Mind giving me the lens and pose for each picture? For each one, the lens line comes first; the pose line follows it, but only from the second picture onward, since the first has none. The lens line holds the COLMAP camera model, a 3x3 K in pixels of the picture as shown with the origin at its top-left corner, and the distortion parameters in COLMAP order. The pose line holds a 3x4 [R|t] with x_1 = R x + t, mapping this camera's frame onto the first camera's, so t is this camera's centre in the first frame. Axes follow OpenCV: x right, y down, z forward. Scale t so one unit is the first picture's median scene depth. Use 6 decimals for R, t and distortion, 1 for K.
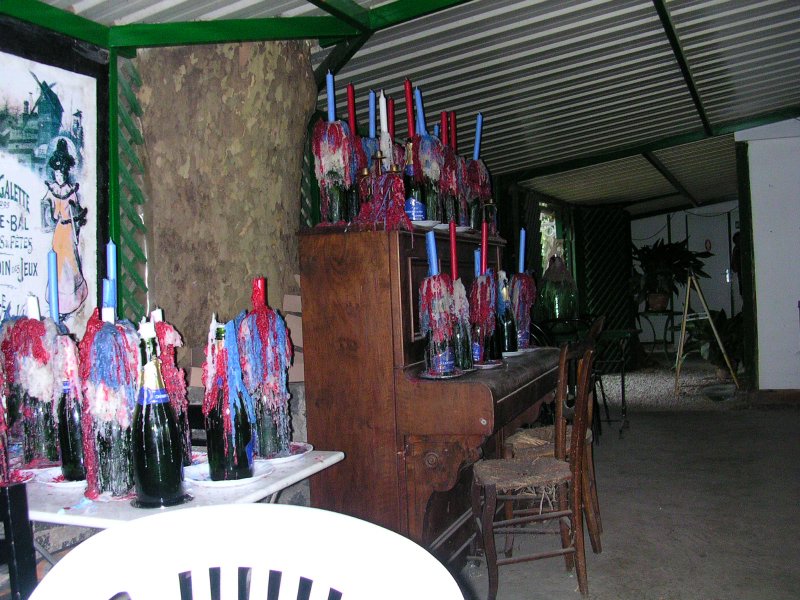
lens RADIAL K [[866.8, 0, 400.1], [0, 866.8, 299.7], [0, 0, 1]] dist [-0.136993, 0.000000]
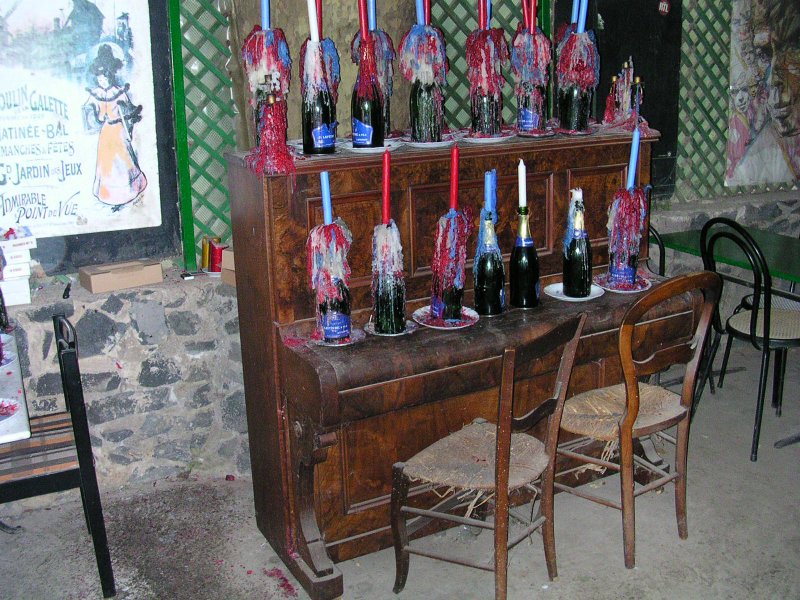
lens RADIAL K [[866.8, 0, 400.4], [0, 866.8, 299.5], [0, 0, 1]] dist [-0.136993, 0.000000]
pose [[0.781367, 0.186577, -0.595529, 0.590829], [-0.011055, 0.958252, 0.285713, -0.189261], [0.623974, -0.216663, 0.750808, 0.358676]]
